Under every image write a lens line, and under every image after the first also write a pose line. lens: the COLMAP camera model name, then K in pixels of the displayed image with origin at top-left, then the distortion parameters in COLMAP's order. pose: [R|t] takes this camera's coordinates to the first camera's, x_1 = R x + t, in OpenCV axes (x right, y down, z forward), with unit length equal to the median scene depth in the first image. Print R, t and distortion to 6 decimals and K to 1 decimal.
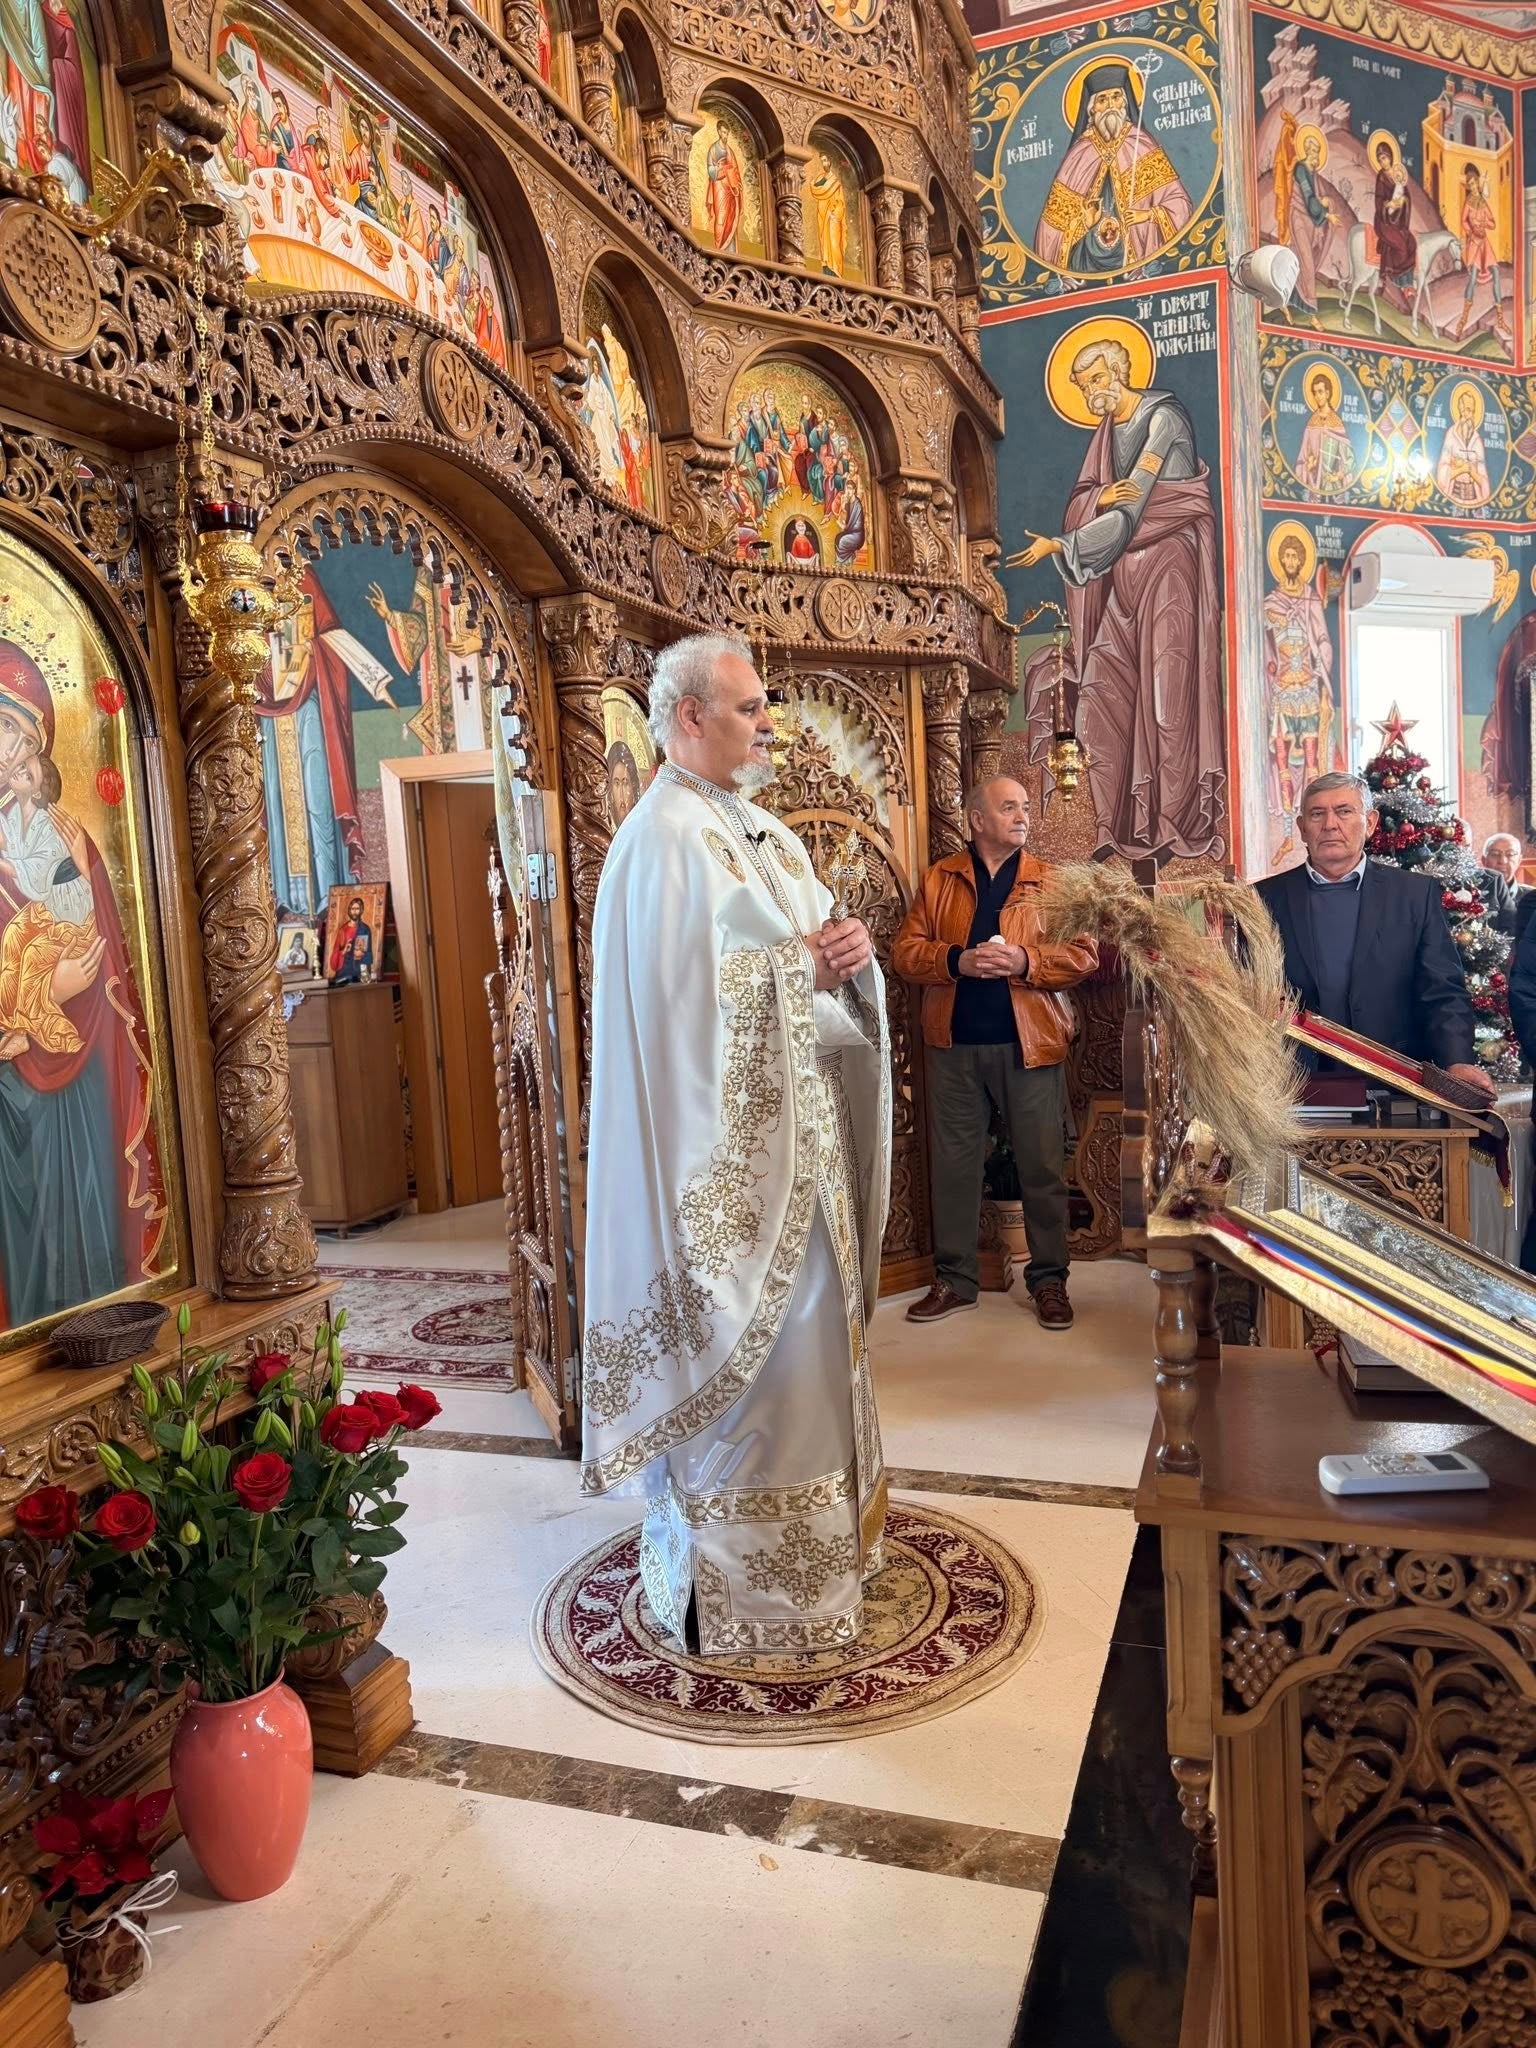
lens RADIAL K [[1461.8, 0, 762.4], [0, 1461.8, 1028.2], [0, 0, 1]] dist [0.019116, -0.026399]
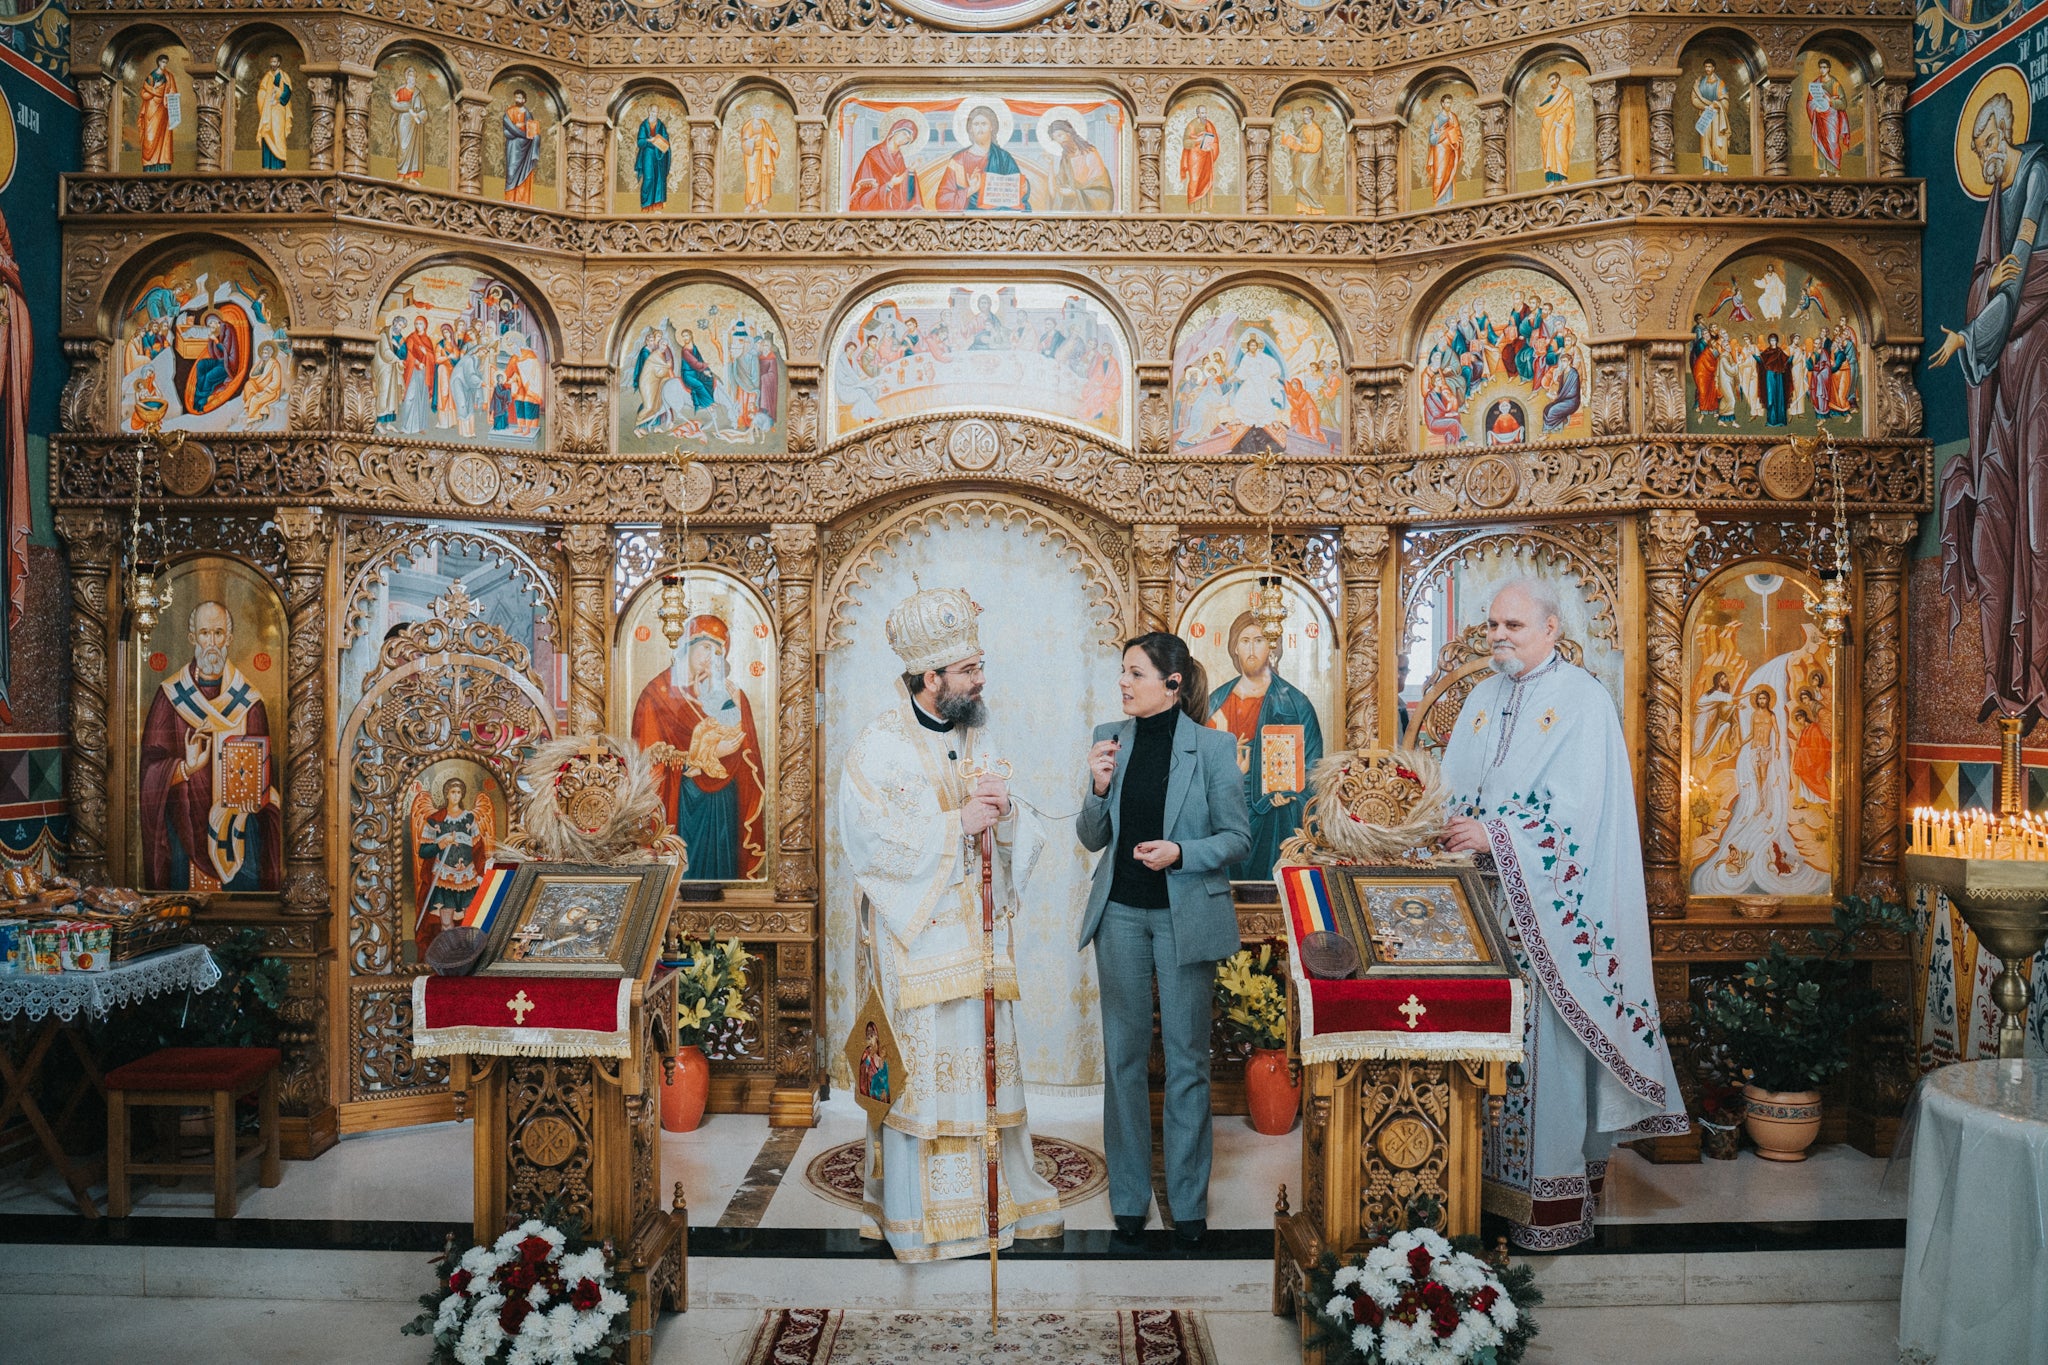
lens RADIAL K [[1623.1, 0, 1024.0], [0, 1623.1, 686.7], [0, 0, 1]] dist [-0.093784, 0.070232]
pose [[0.344719, 0.052997, -0.937209, 0.914401], [-0.103286, 0.994484, 0.018246, -0.097125], [0.933006, 0.090511, 0.348291, 0.210457]]
